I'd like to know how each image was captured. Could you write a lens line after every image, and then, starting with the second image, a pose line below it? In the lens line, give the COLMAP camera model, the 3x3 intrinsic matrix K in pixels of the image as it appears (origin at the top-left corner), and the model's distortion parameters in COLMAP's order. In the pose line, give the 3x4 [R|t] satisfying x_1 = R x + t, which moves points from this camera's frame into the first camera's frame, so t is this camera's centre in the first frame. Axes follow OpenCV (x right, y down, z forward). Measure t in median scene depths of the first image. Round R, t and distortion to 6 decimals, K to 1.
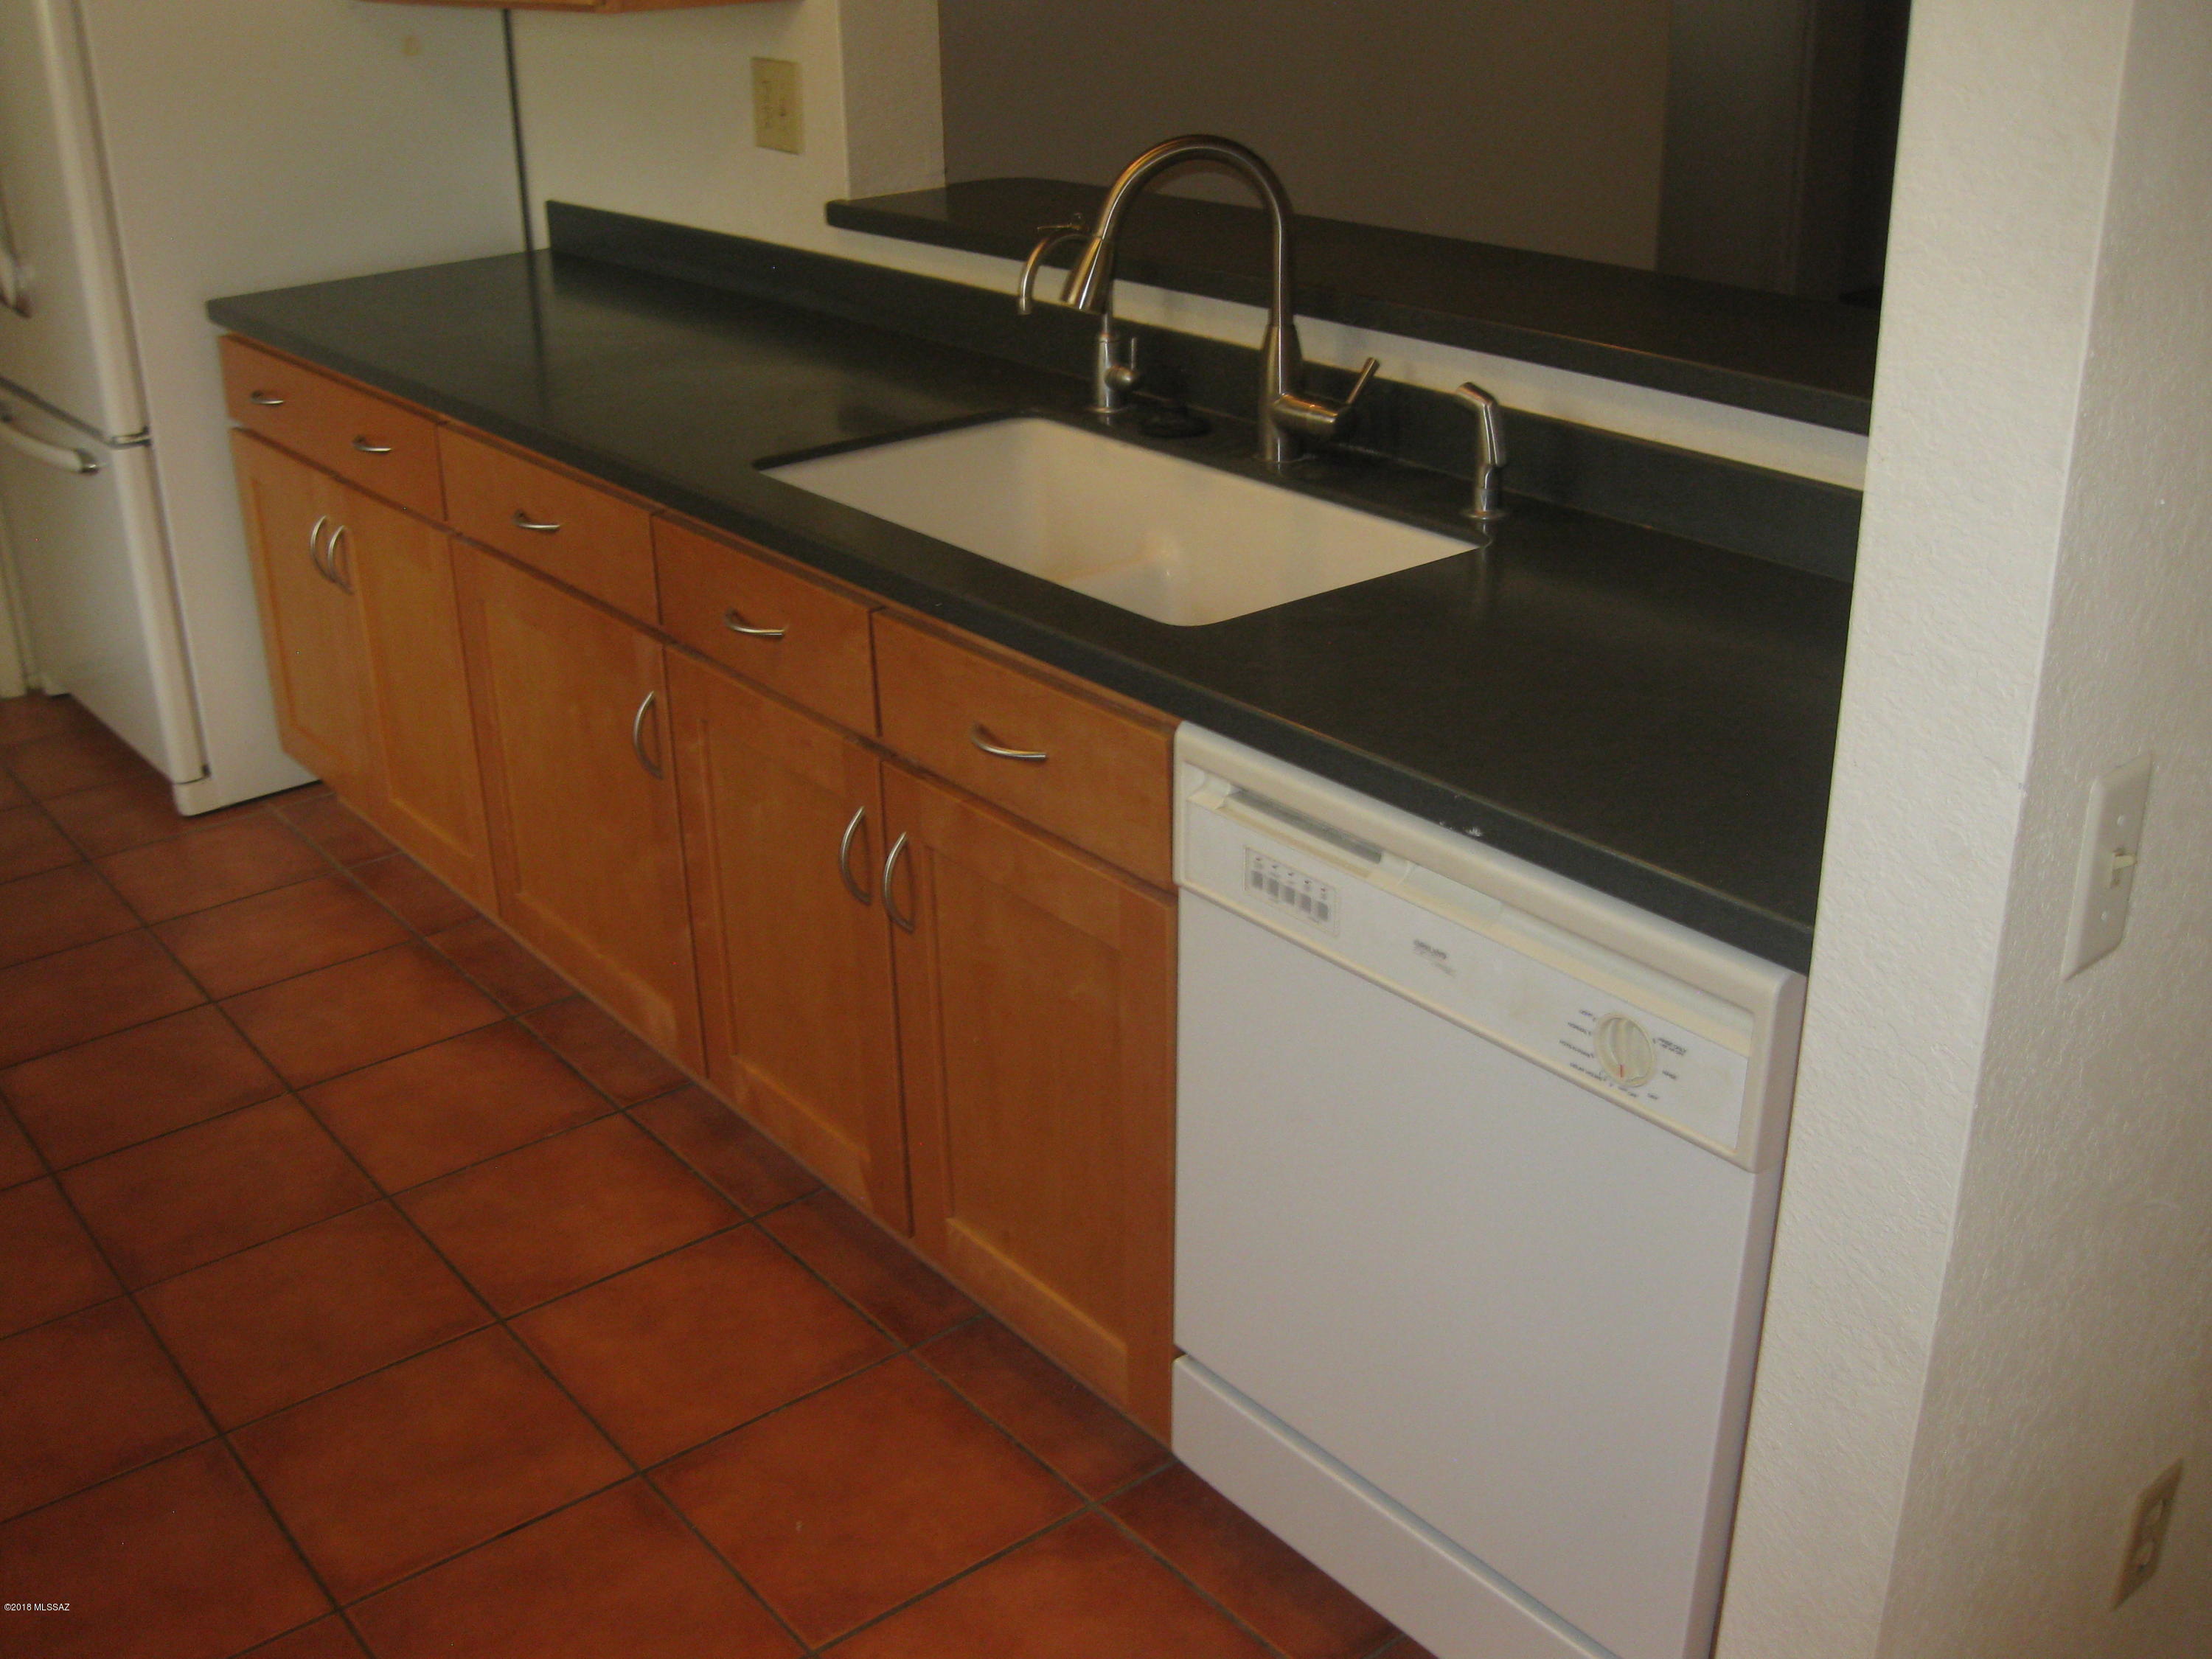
lens RADIAL K [[2269.2, 0, 1080.9], [0, 2269.2, 843.5], [0, 0, 1]] dist [-0.189019, 0.174442]
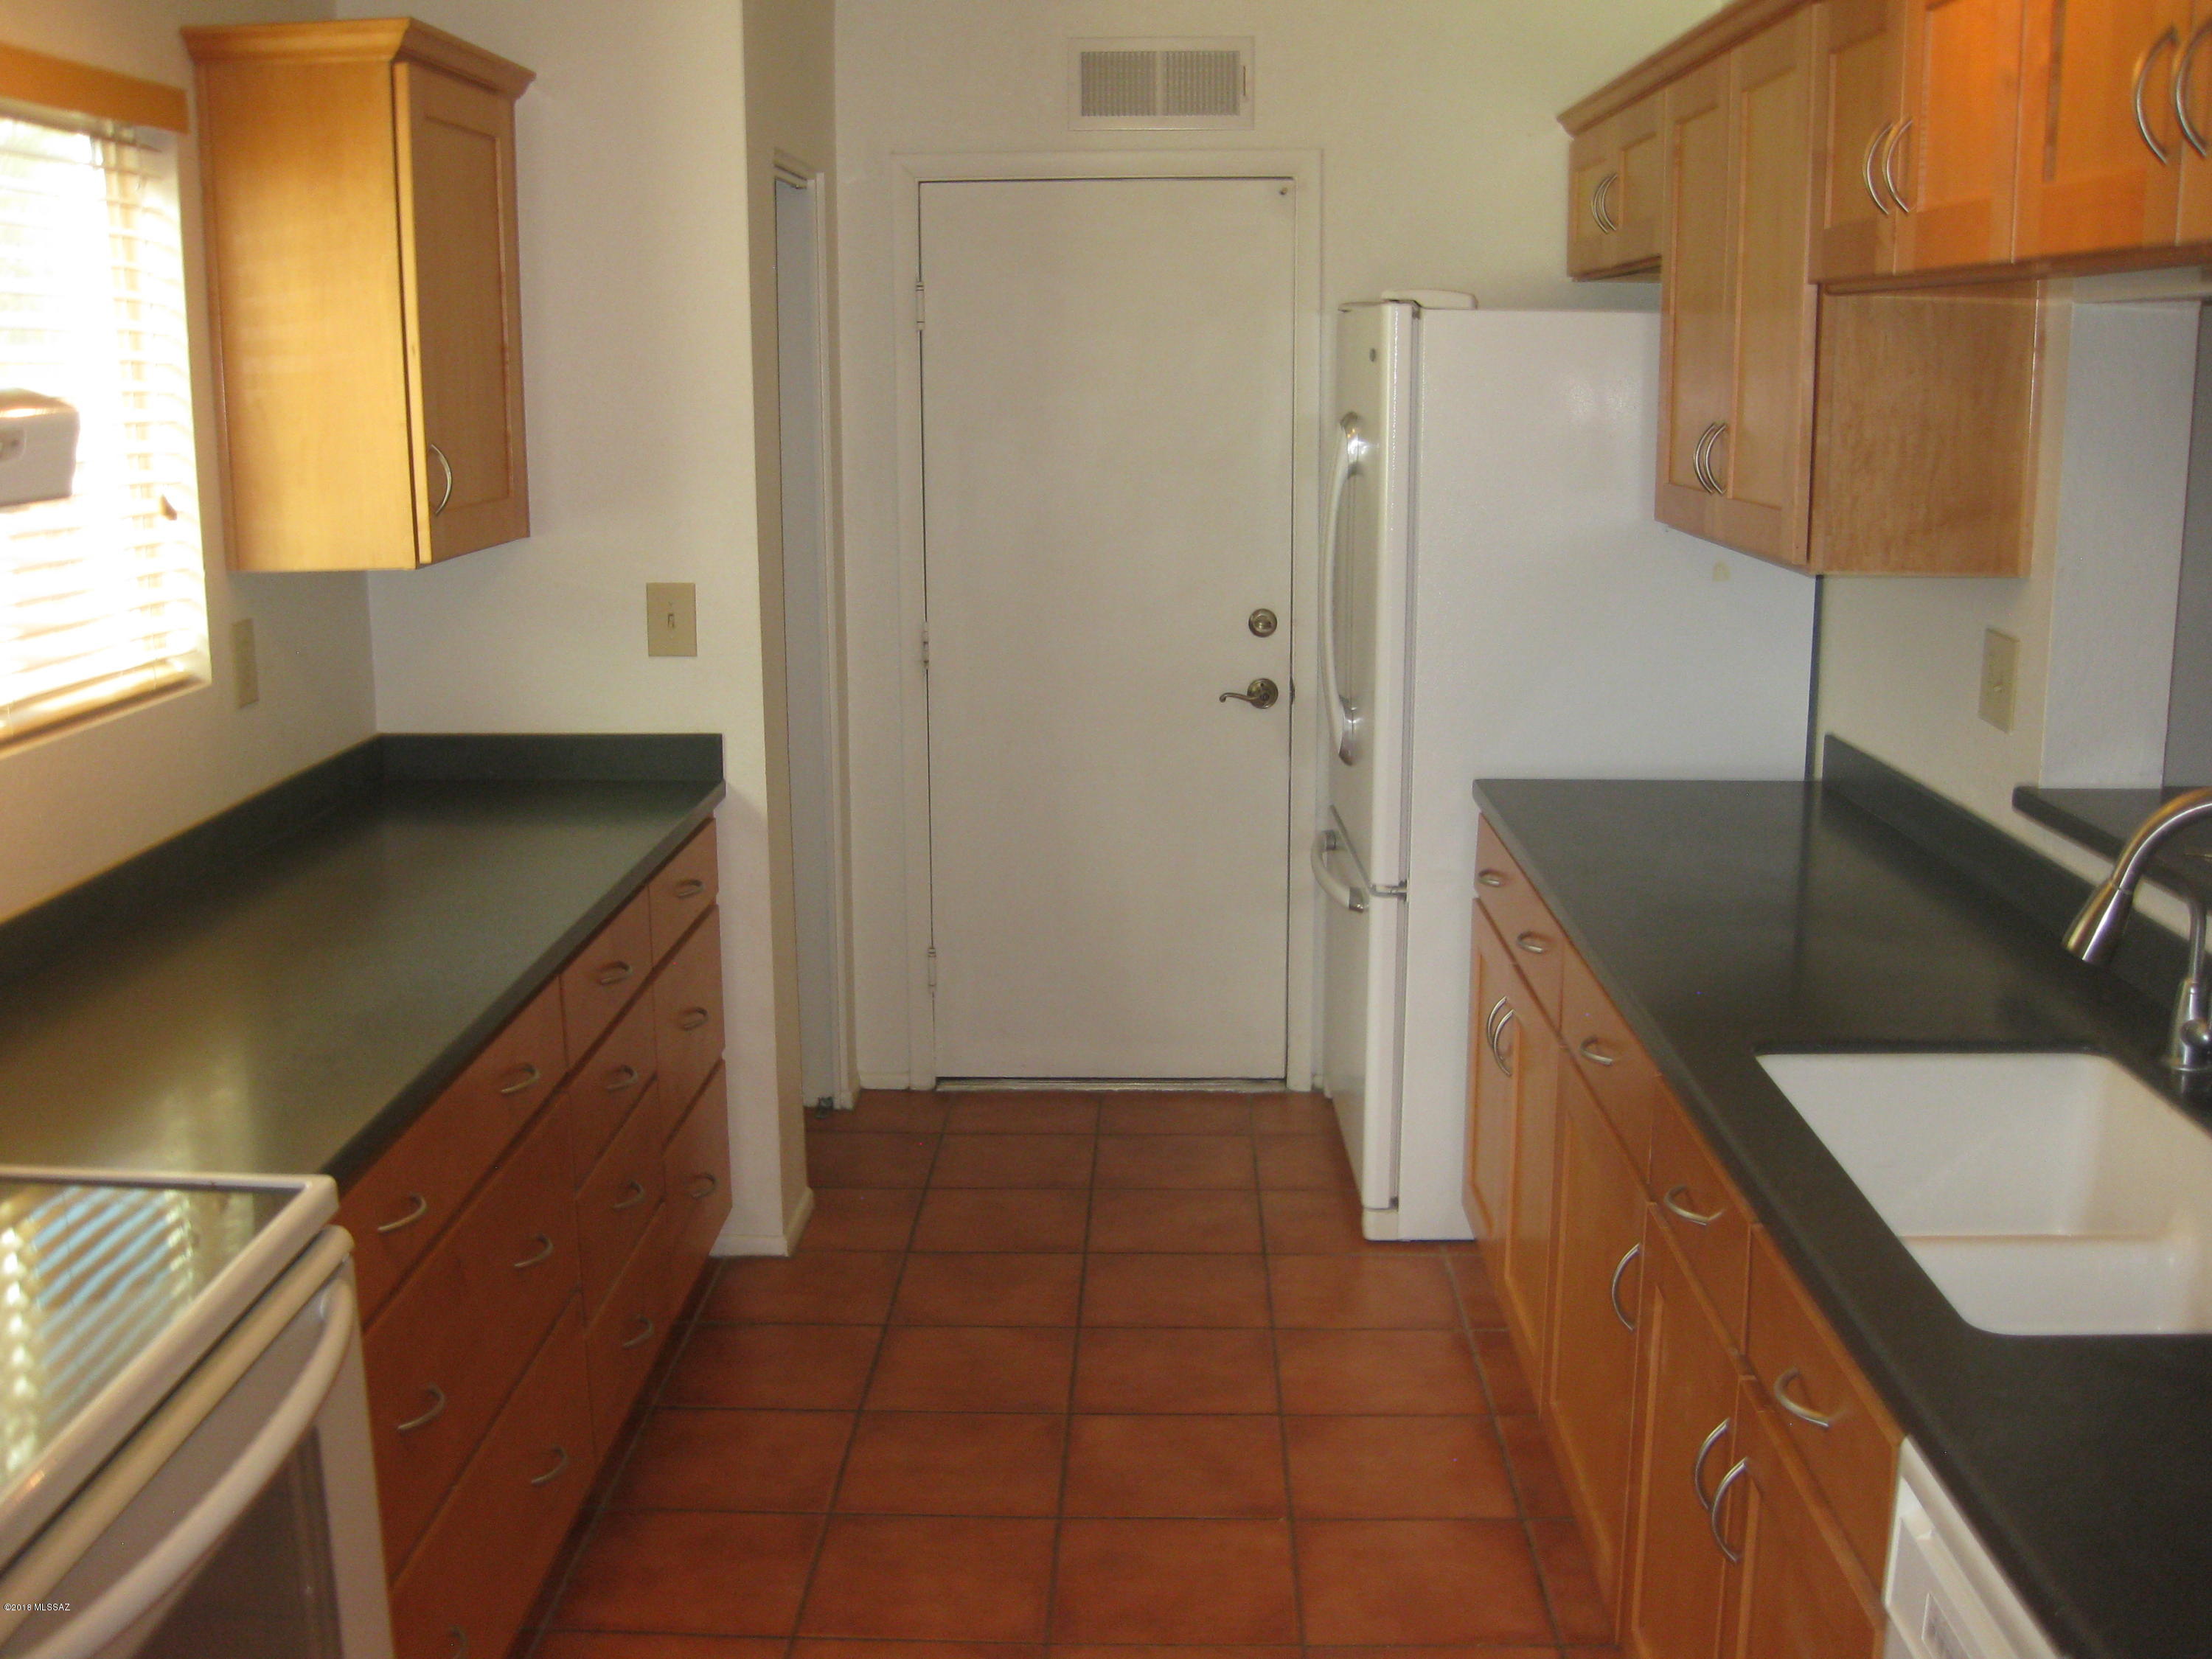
lens RADIAL K [[2269.2, 0, 1080.9], [0, 2269.2, 843.5], [0, 0, 1]] dist [-0.189019, 0.174442]
pose [[0.761070, 0.152895, -0.630394, 0.154842], [-0.277907, 0.954973, -0.103897, -0.046806], [0.586123, 0.254264, 0.769291, 0.039569]]
